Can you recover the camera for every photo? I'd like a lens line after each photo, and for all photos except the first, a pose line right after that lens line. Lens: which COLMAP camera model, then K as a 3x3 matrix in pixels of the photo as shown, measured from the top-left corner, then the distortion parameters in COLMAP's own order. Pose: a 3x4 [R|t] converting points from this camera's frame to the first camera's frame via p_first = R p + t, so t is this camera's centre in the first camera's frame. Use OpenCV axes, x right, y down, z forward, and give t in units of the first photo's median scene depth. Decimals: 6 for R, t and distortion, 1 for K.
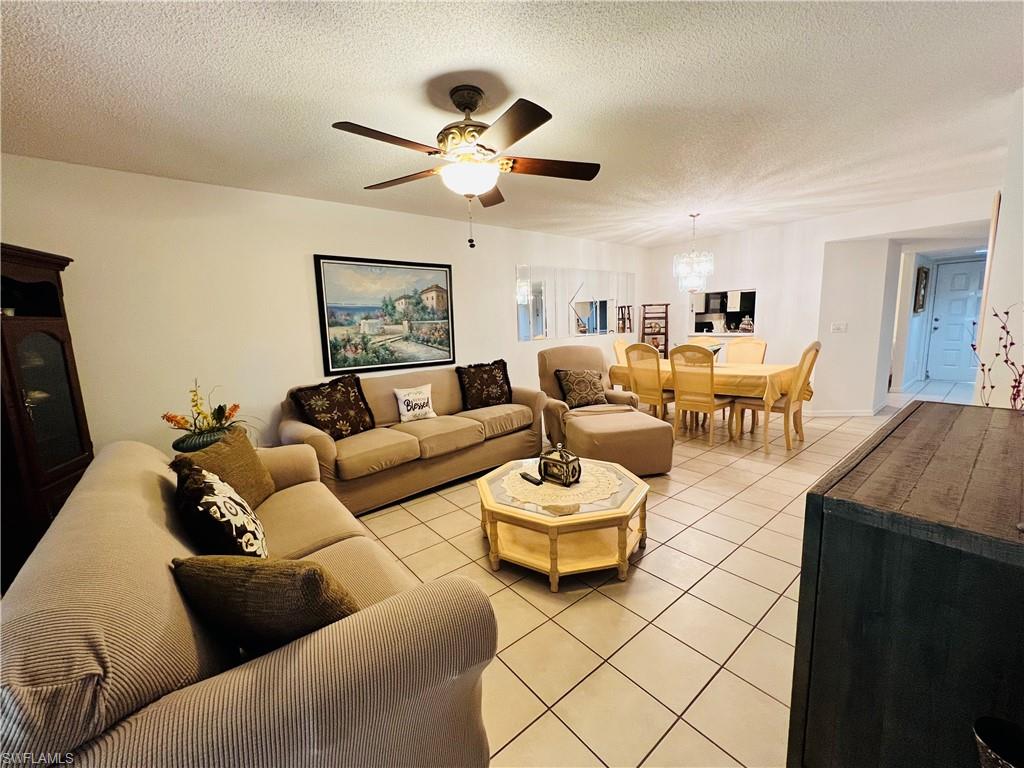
lens RADIAL K [[410.2, 0, 512.0], [0, 410.2, 384.0], [0, 0, 1]] dist [-0.001570, -0.000044]
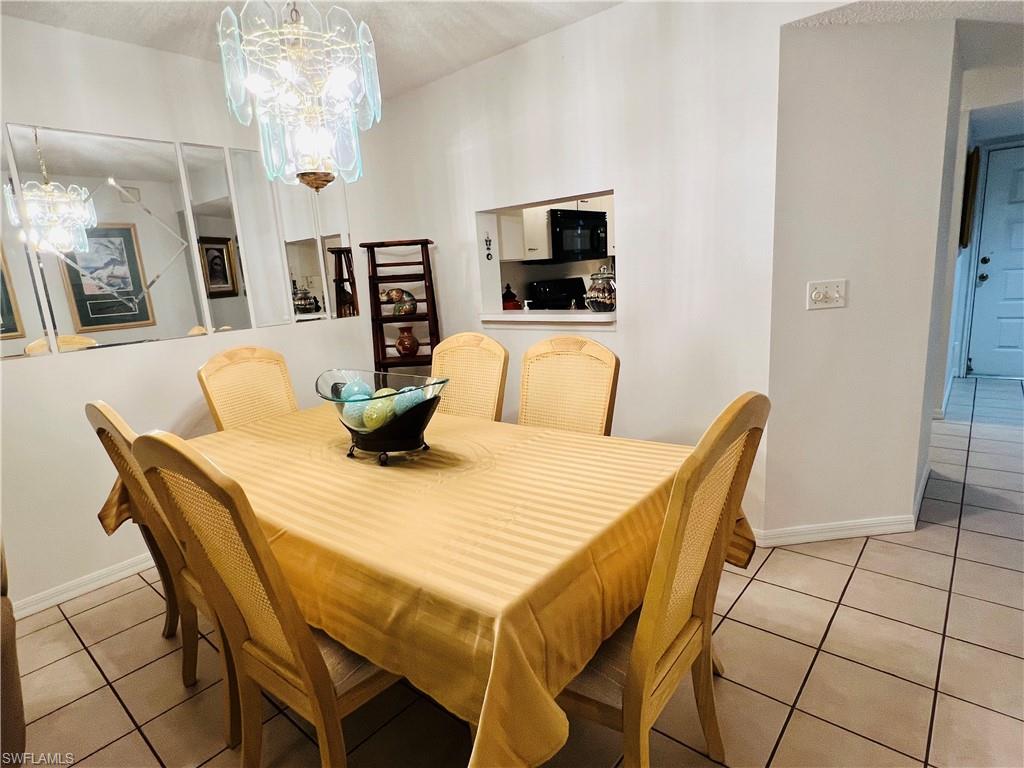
lens RADIAL K [[546.6, 0, 512.0], [0, 546.6, 384.0], [0, 0, 1]] dist [0.002639, 0.000499]
pose [[0.983879, -0.064540, 0.166781, 0.481791], [0.056790, 0.997091, 0.050828, -0.107195], [-0.169577, -0.040538, 0.984683, 0.622640]]
